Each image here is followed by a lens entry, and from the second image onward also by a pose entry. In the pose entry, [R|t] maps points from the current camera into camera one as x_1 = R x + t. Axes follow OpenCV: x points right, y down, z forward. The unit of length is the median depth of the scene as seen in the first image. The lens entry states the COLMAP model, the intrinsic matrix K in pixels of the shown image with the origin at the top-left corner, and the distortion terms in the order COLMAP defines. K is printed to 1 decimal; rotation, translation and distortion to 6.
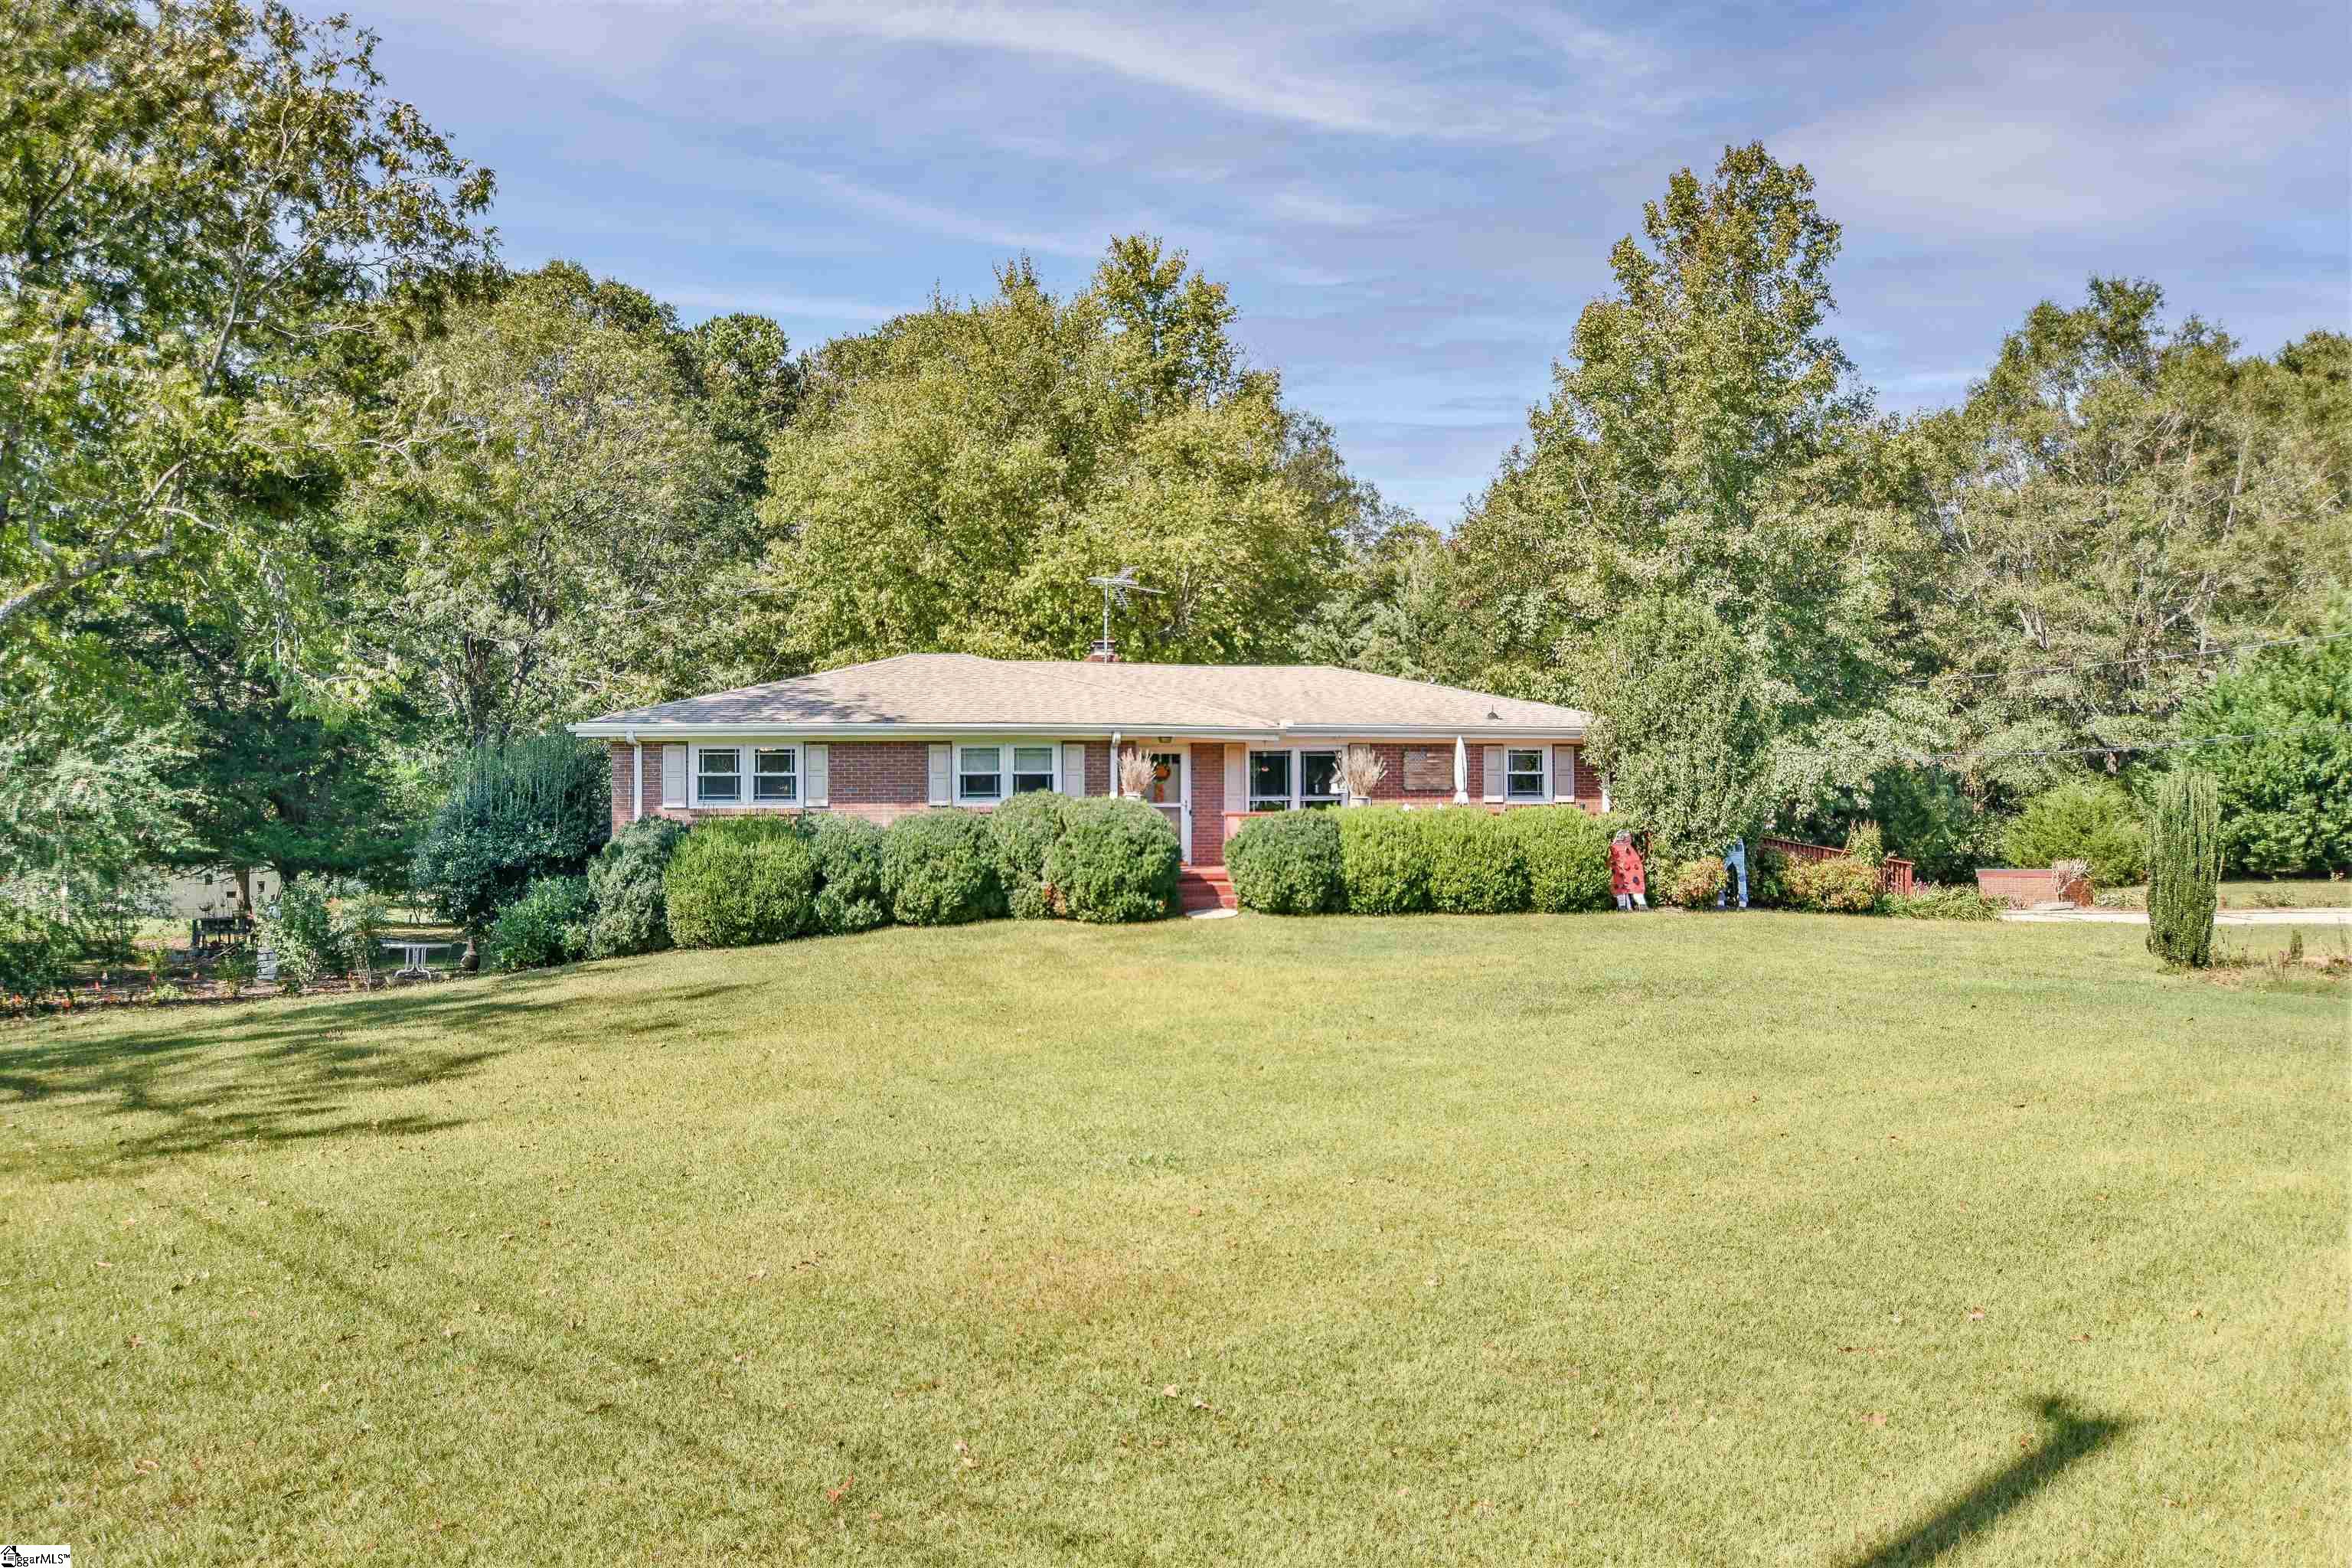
lens RADIAL K [[1620.8, 0, 1164.4], [0, 1620.8, 781.1], [0, 0, 1]] dist [-0.004457, 0.011902]
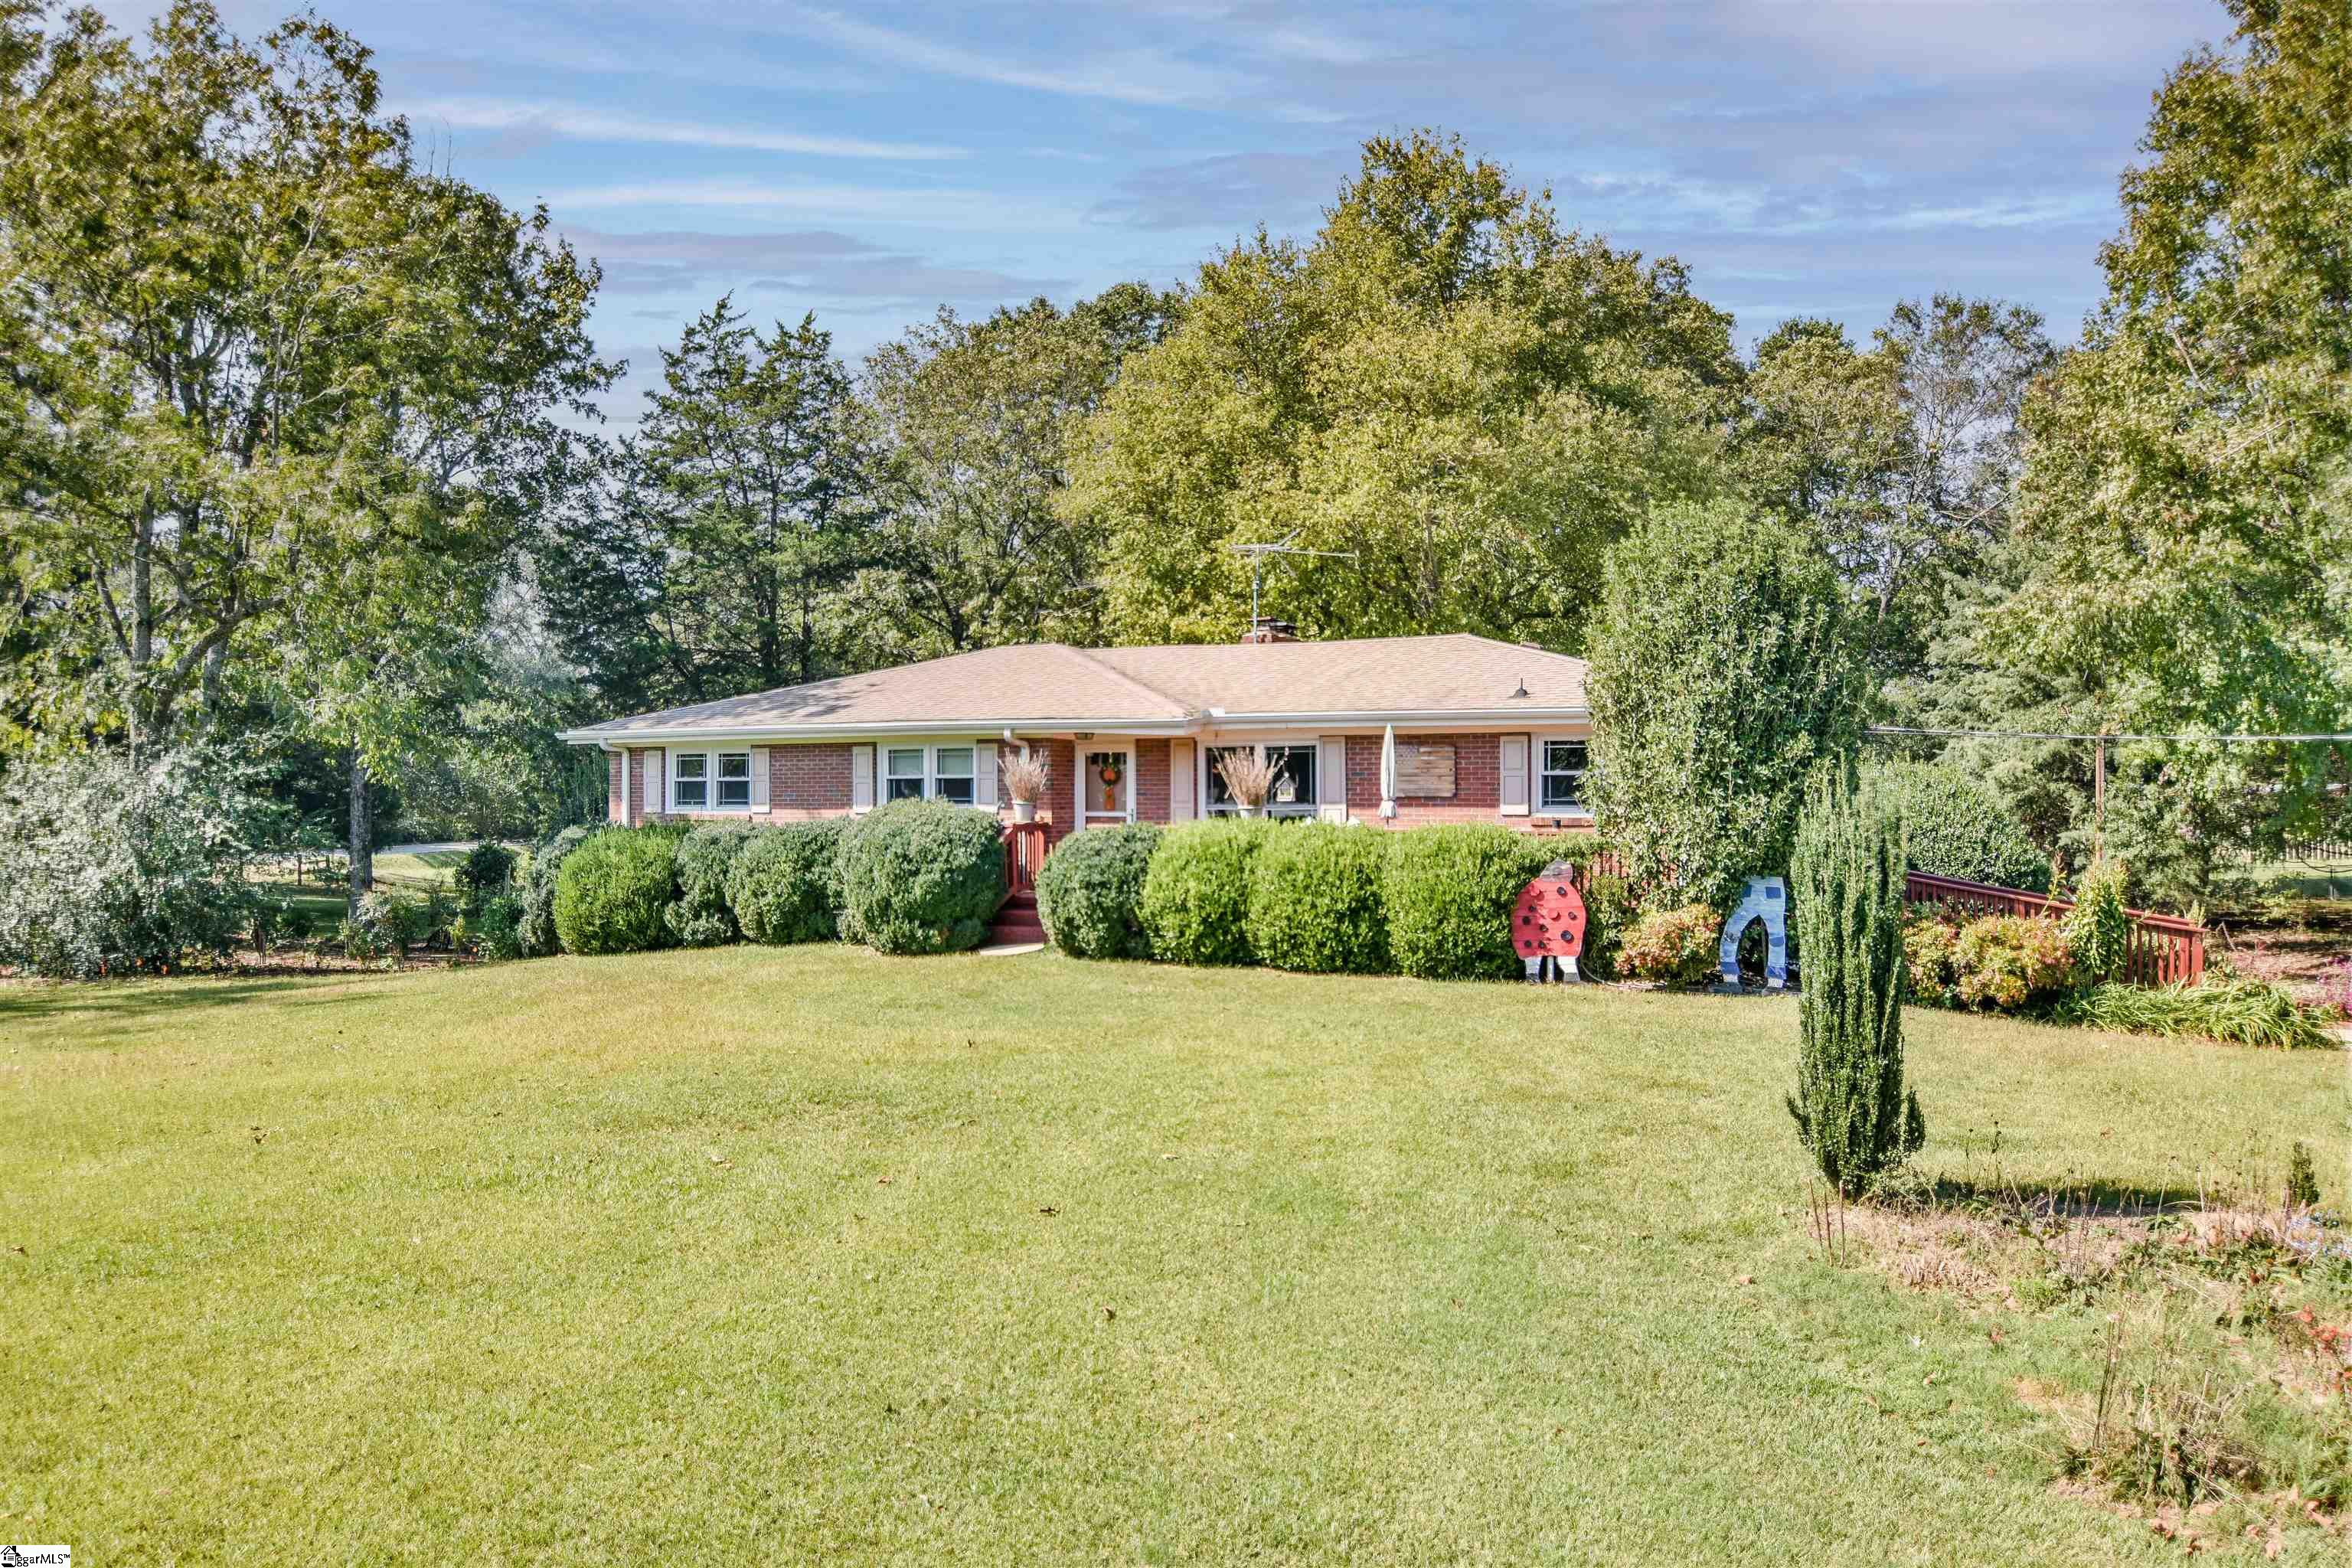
lens RADIAL K [[1620.8, 0, 1176.8], [0, 1620.8, 783.5], [0, 0, 1]] dist [-0.004457, 0.011902]
pose [[0.814804, -0.001500, -0.579734, 0.540036], [0.002426, 0.999997, 0.000821, -0.002010], [0.579731, -0.002075, 0.814805, 0.364043]]
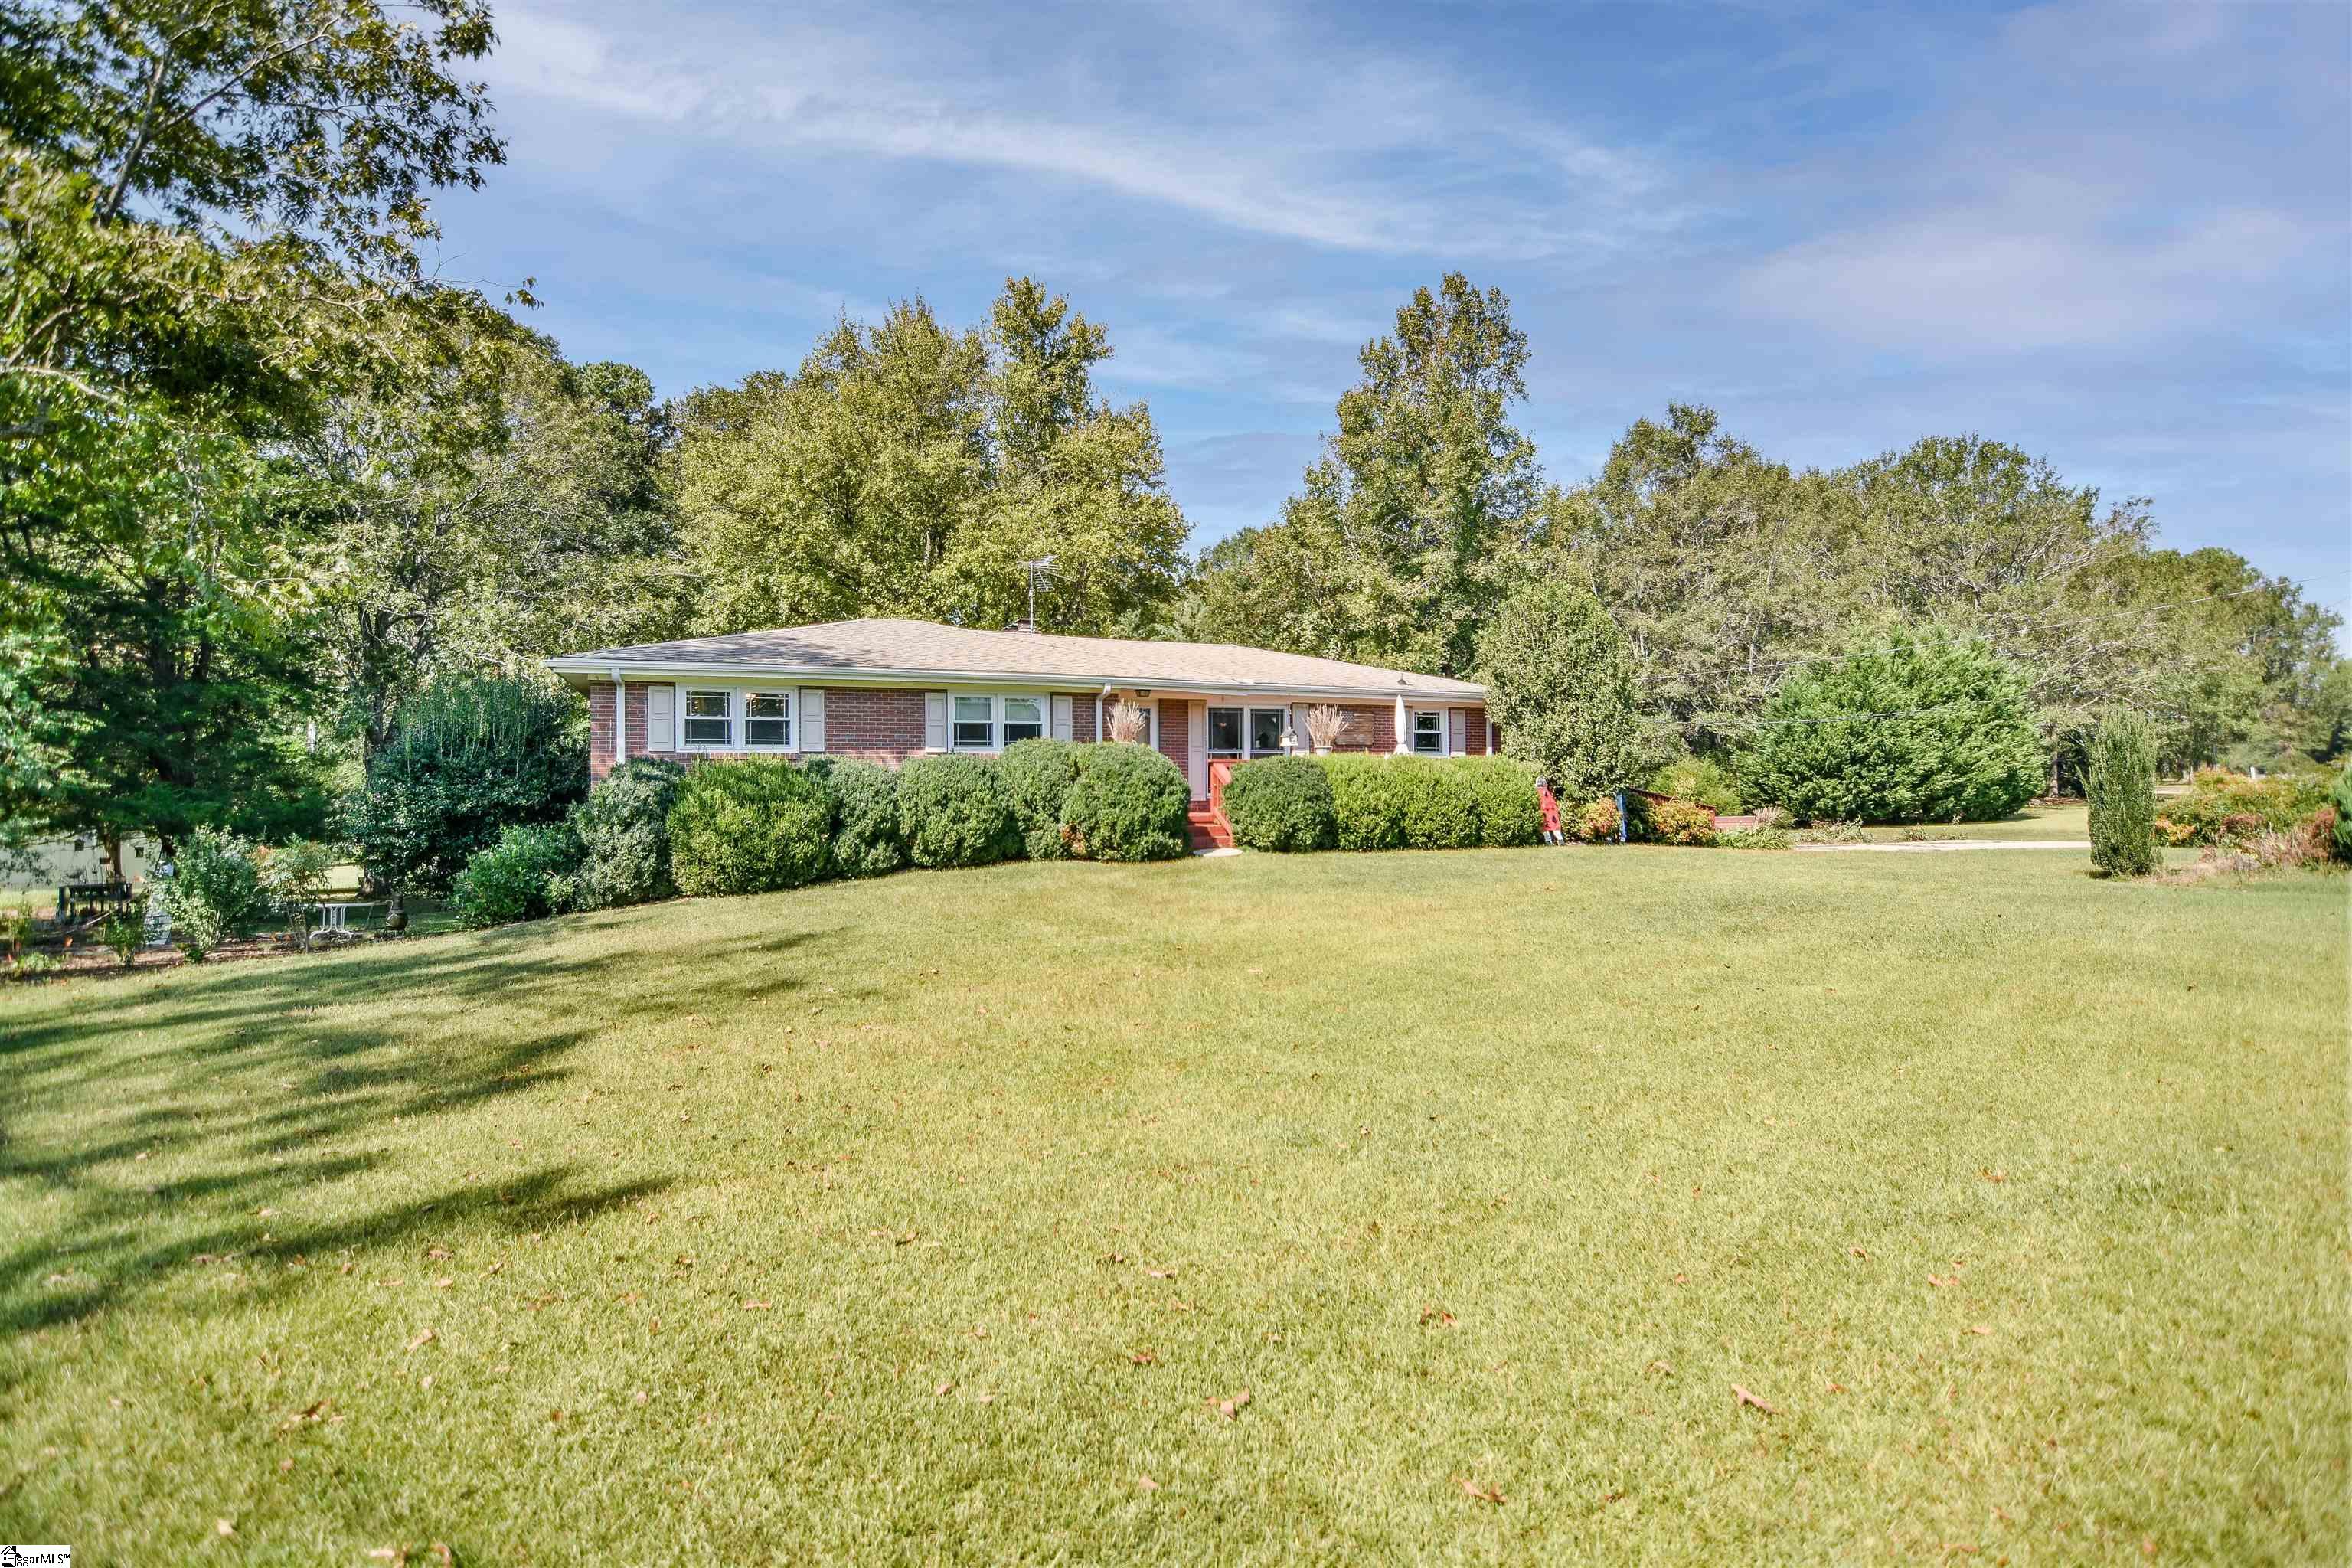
lens RADIAL K [[1144.8, 0, 1177.3], [0, 1144.8, 790.7], [0, 0, 1]] dist [-0.005741, -0.008624]
pose [[0.970107, -0.002078, 0.242668, -0.168235], [0.000240, 0.999971, 0.007606, 0.034144], [-0.242677, -0.007320, 0.970080, 0.267835]]
